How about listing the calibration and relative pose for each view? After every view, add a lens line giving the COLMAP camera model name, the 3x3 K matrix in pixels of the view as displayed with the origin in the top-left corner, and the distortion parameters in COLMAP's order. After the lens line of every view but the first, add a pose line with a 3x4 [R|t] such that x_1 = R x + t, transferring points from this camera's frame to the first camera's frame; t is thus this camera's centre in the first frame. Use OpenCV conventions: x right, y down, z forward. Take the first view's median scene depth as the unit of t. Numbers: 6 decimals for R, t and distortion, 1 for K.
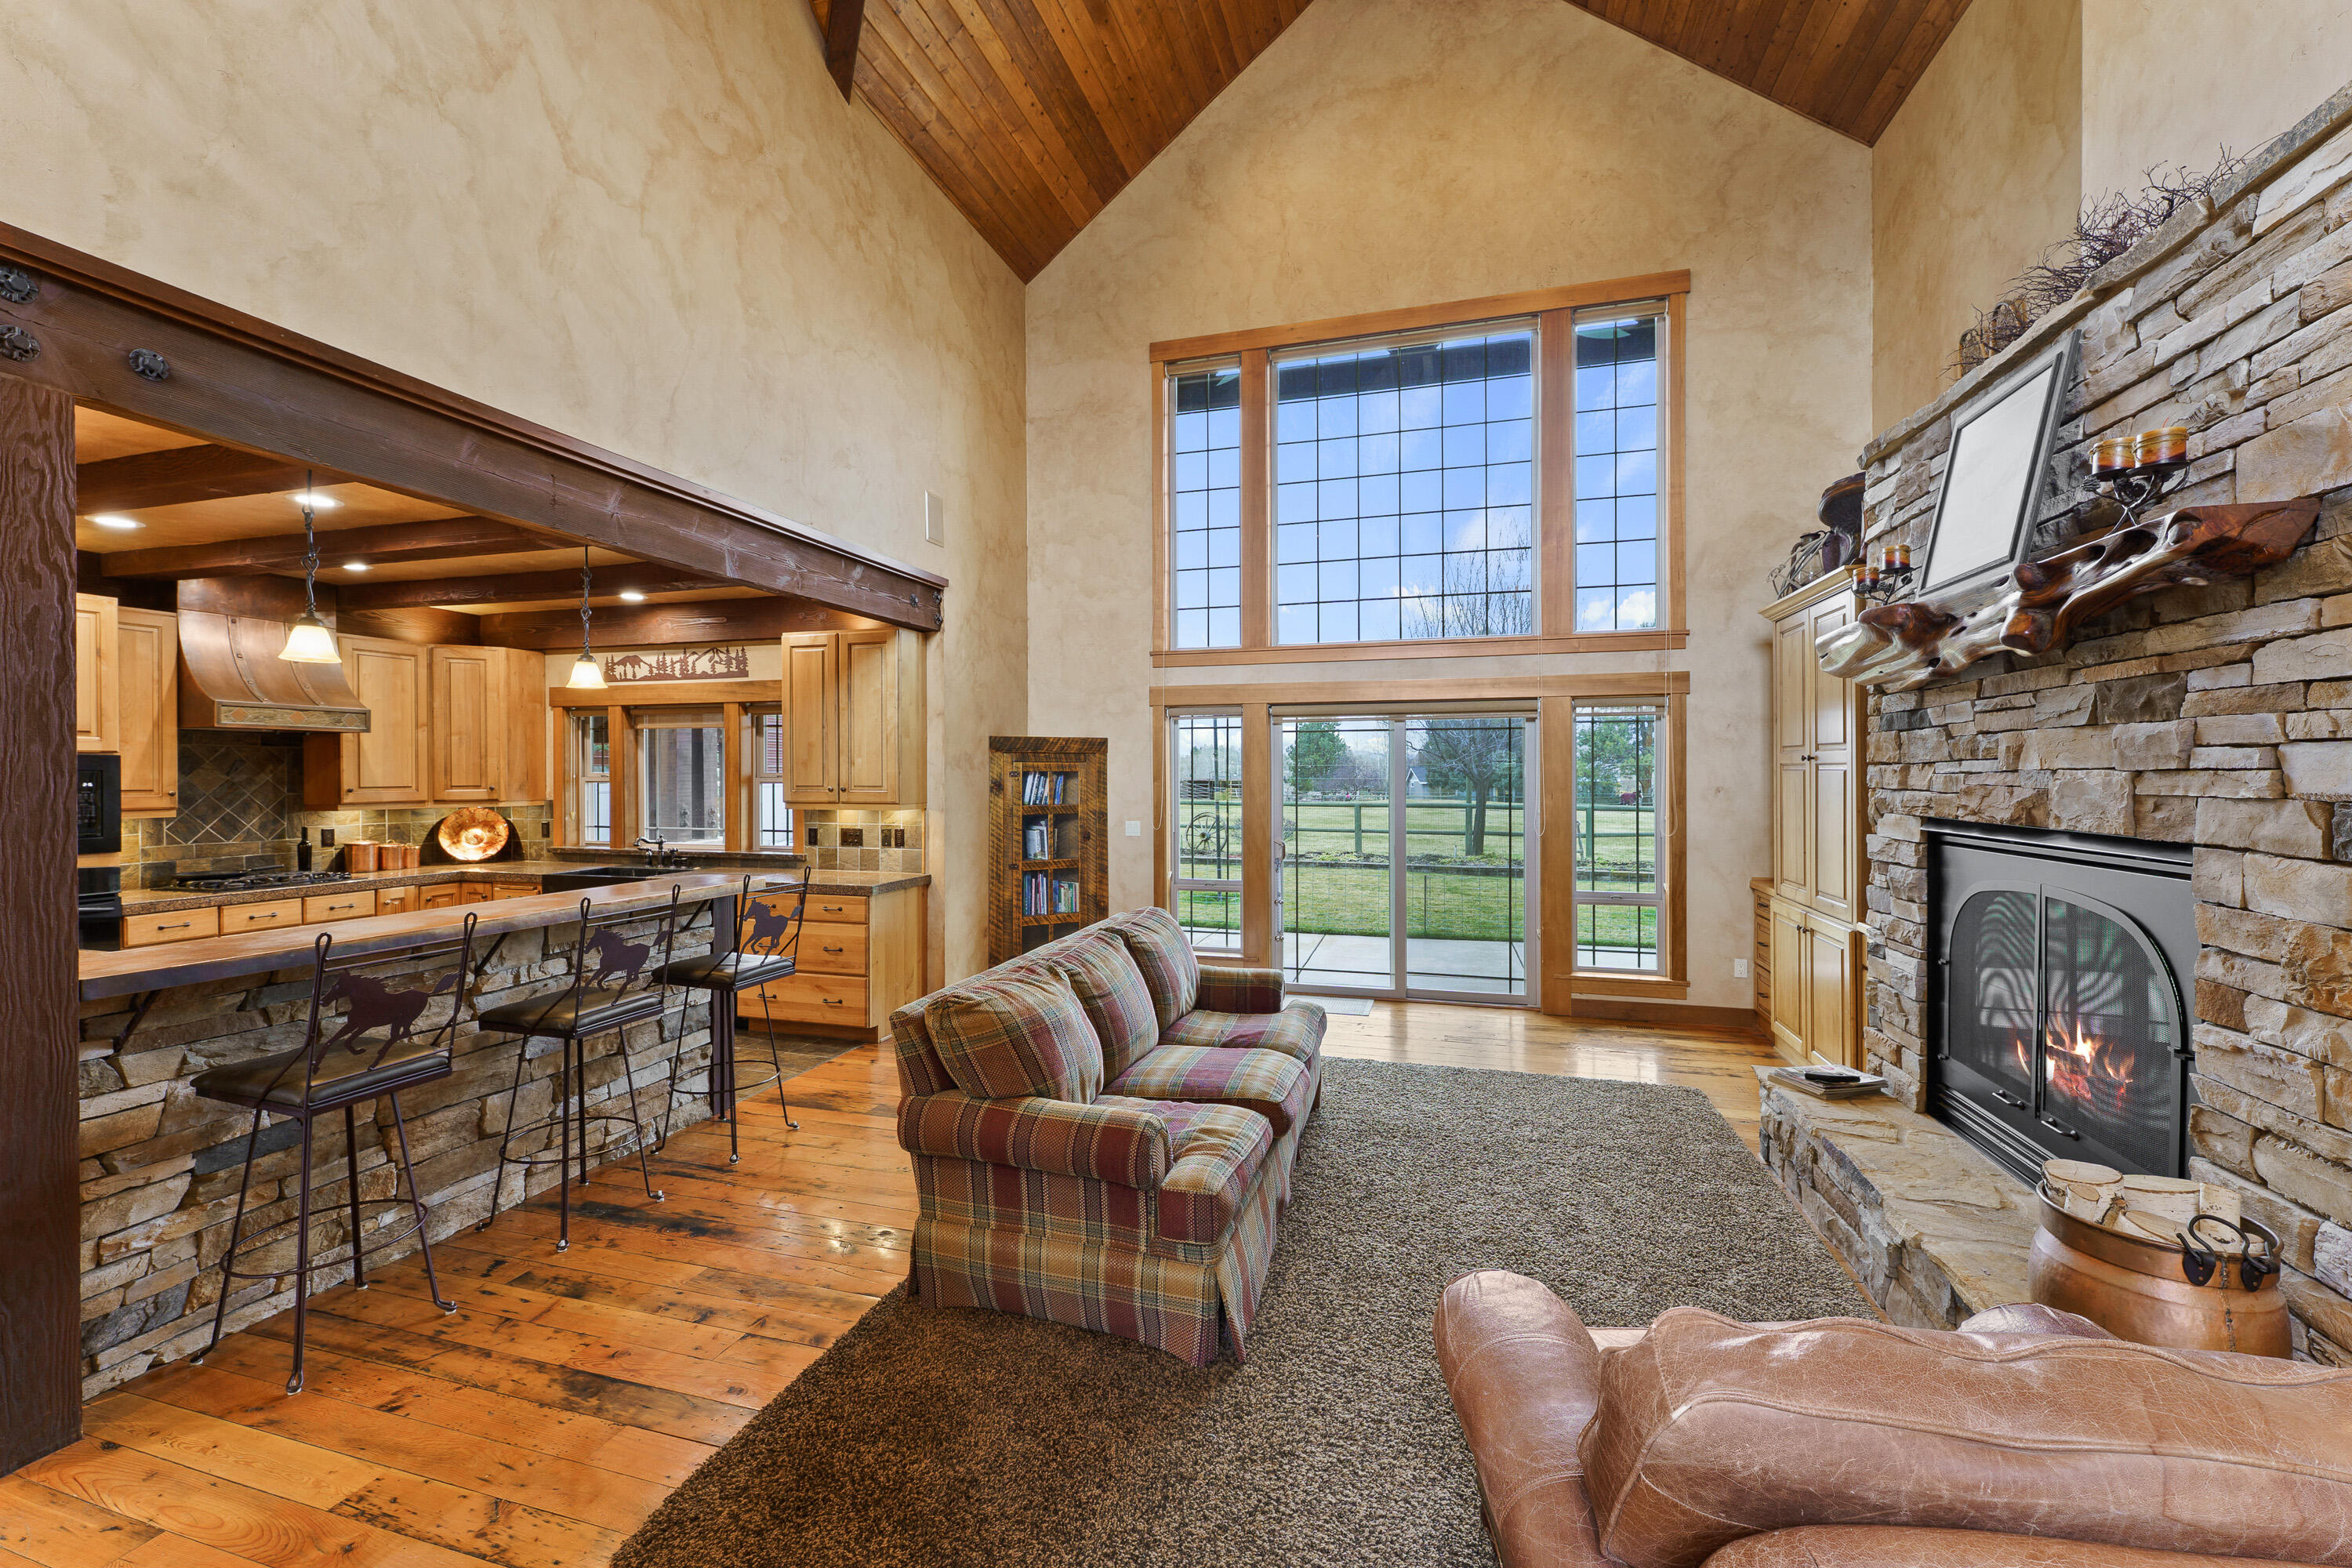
lens RADIAL K [[956.0, 0, 1176.9], [0, 956.0, 777.6], [0, 0, 1]] dist [0.004060, -0.000654]
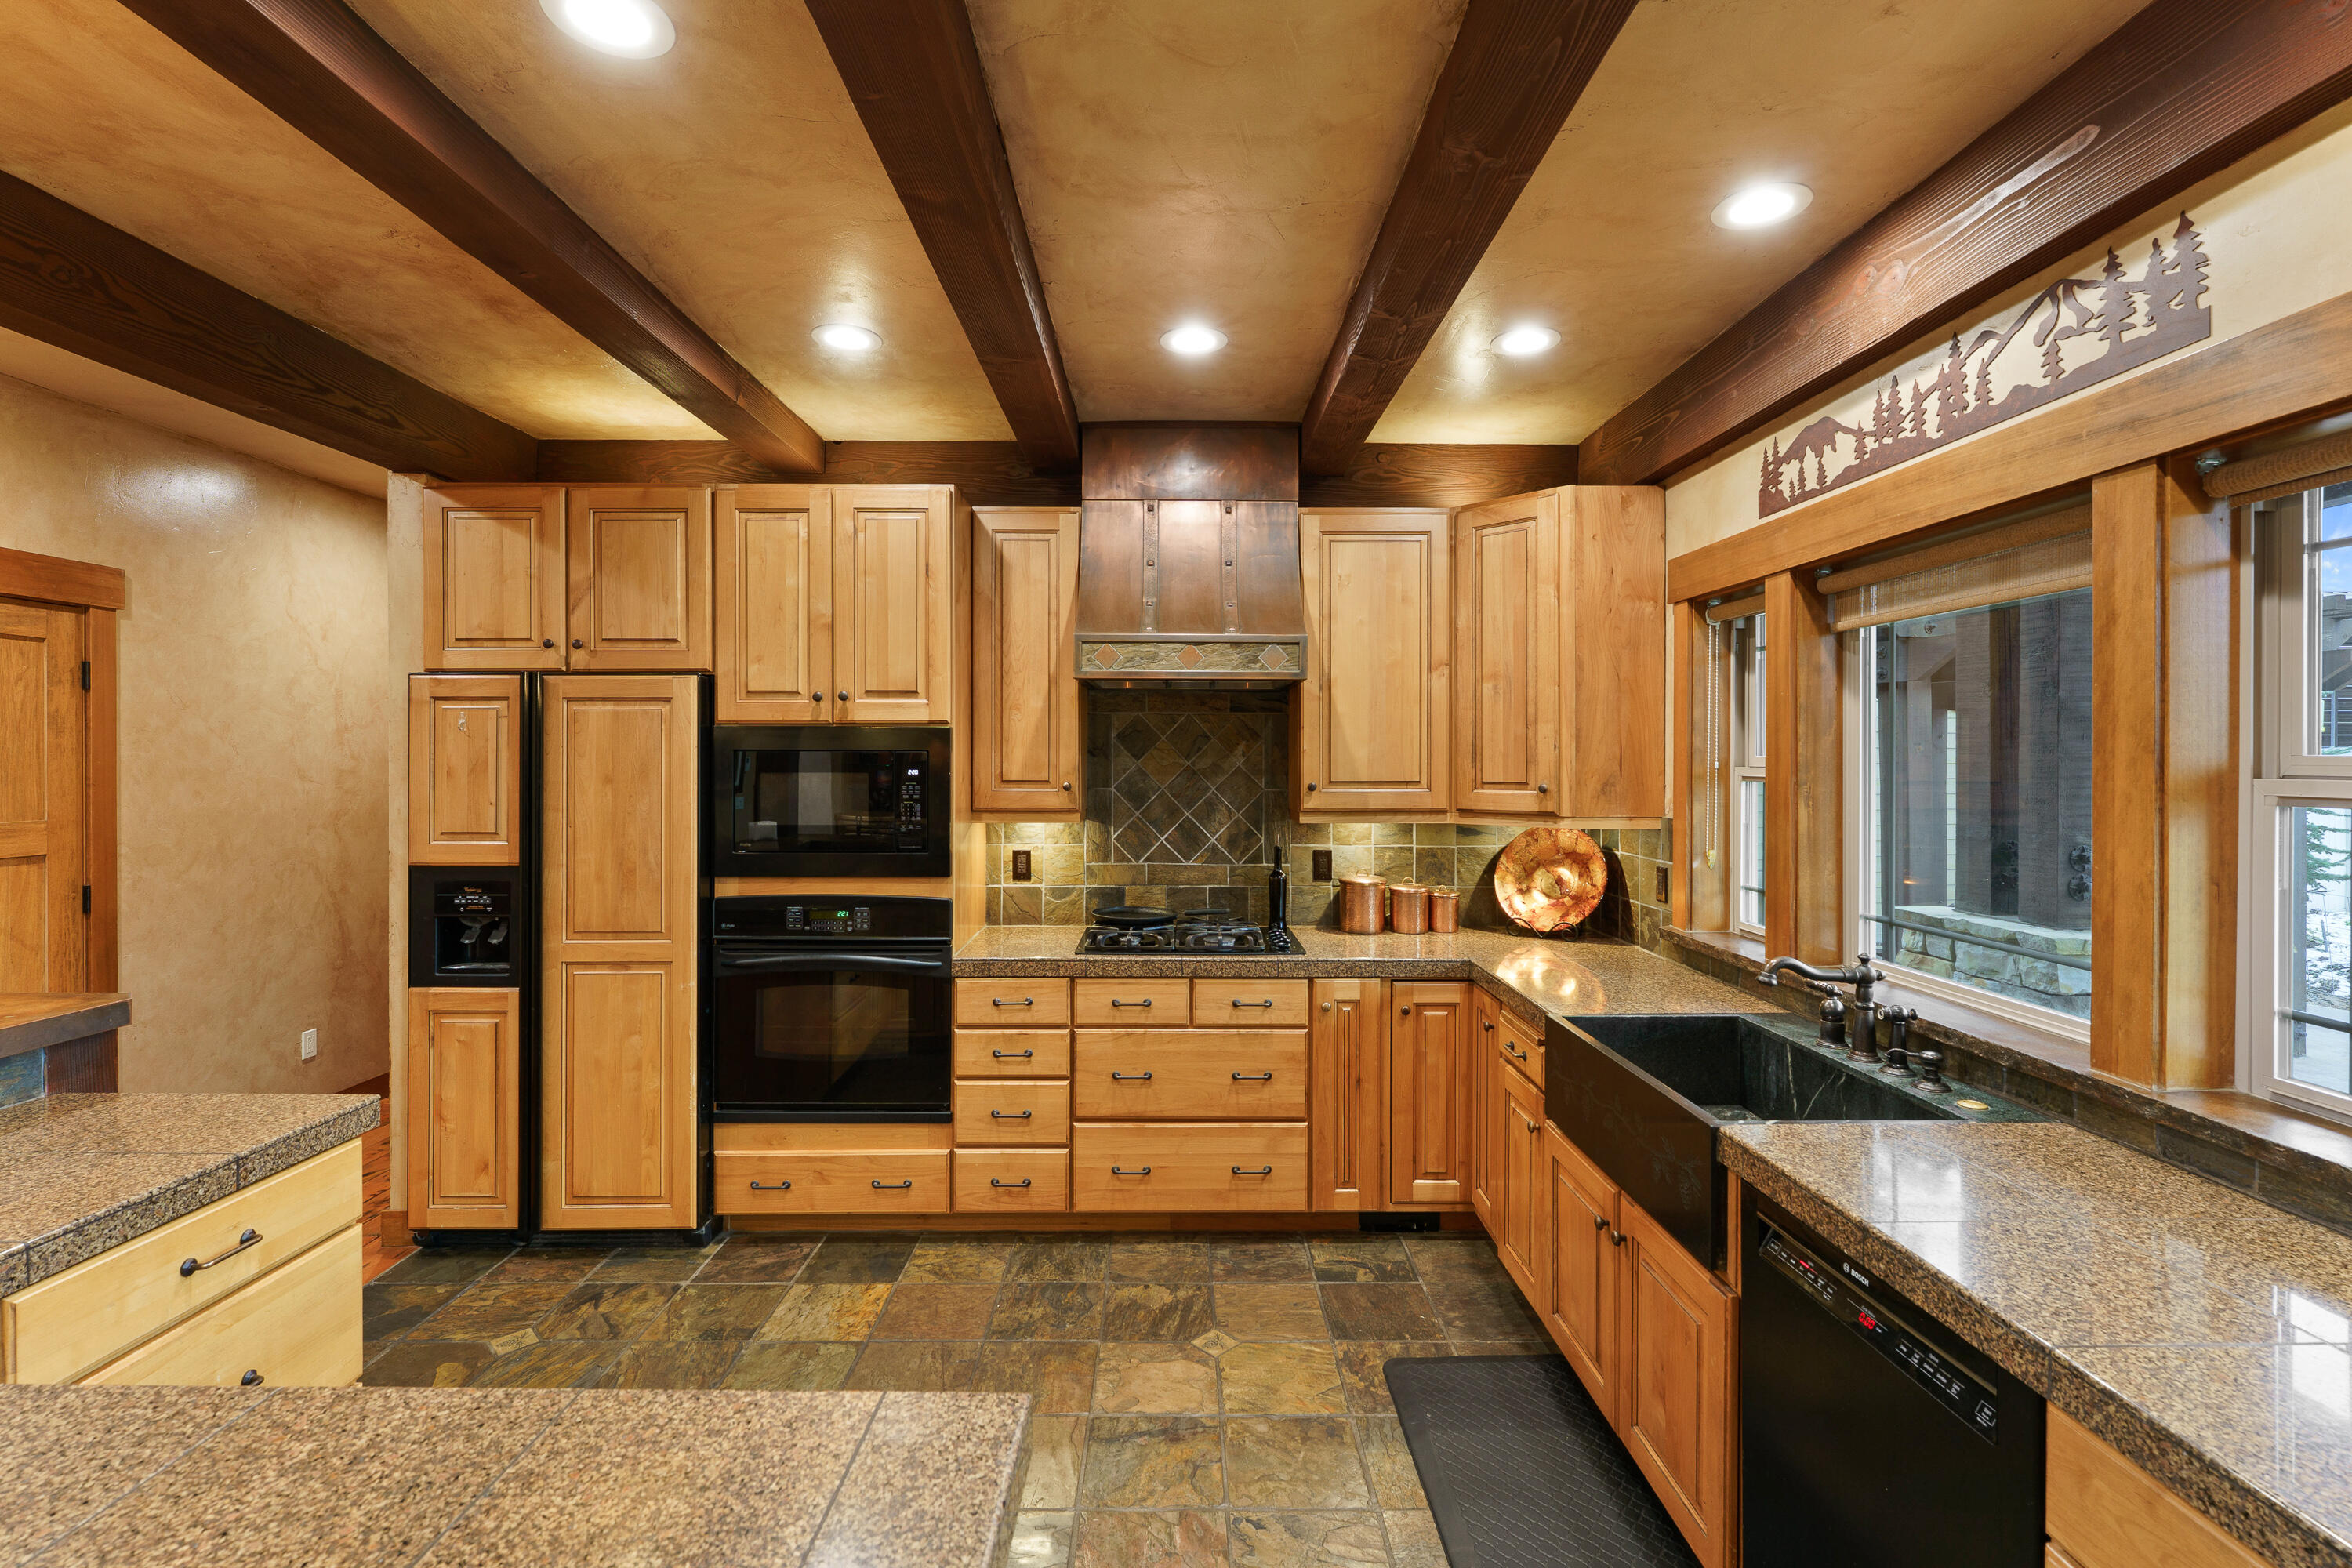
lens RADIAL K [[1055.4, 0, 1190.7], [0, 1055.4, 764.2], [0, 0, 1]] dist [0.005170, -0.000711]
pose [[0.299974, 0.008022, -0.953913, -0.276058], [-0.009137, 0.999943, 0.005536, -0.002426], [0.953903, 0.007056, 0.300031, 0.685532]]
